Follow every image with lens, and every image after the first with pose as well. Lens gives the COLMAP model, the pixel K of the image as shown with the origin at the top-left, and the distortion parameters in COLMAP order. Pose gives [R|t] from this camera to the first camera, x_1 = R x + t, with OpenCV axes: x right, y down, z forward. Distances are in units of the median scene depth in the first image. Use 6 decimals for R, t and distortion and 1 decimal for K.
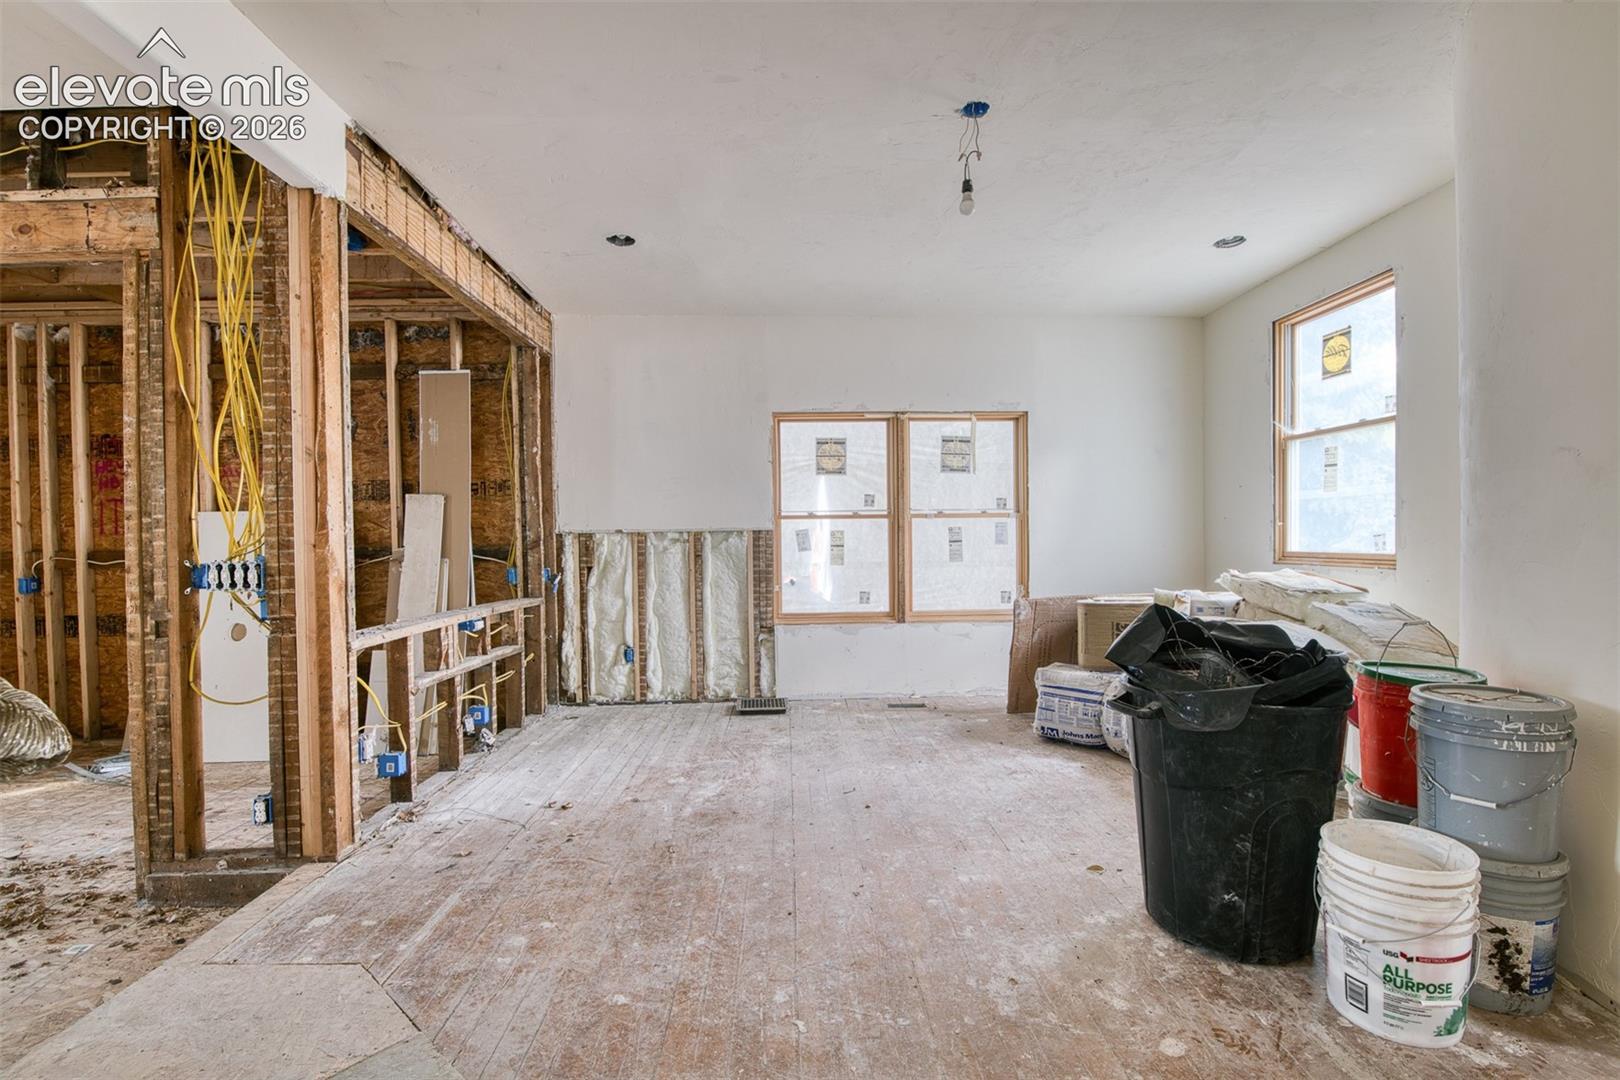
lens RADIAL K [[702.8, 0, 815.4], [0, 702.8, 552.2], [0, 0, 1]] dist [-0.005413, -0.007673]
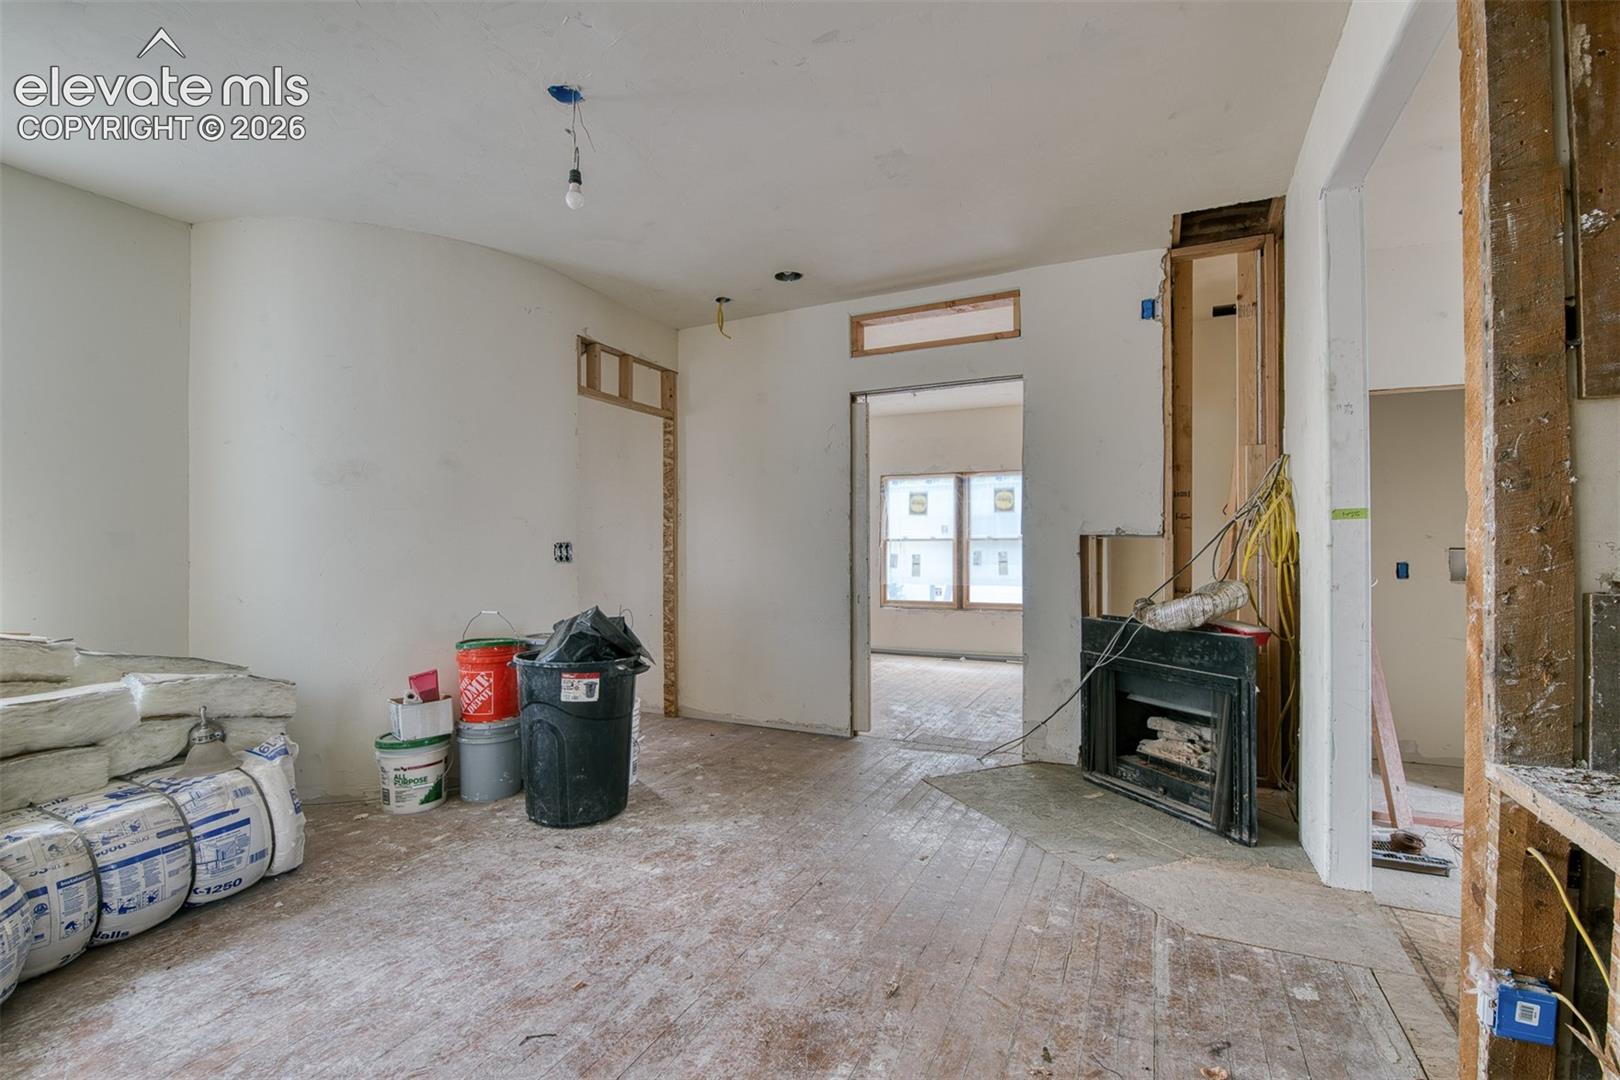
lens RADIAL K [[702.8, 0, 814.4], [0, 702.8, 549.8], [0, 0, 1]] dist [-0.005413, -0.007673]
pose [[-0.882297, 0.015957, 0.470422, -0.466327], [0.026297, 0.999535, 0.015416, -0.040880], [-0.469957, 0.025973, -0.882307, 1.618118]]
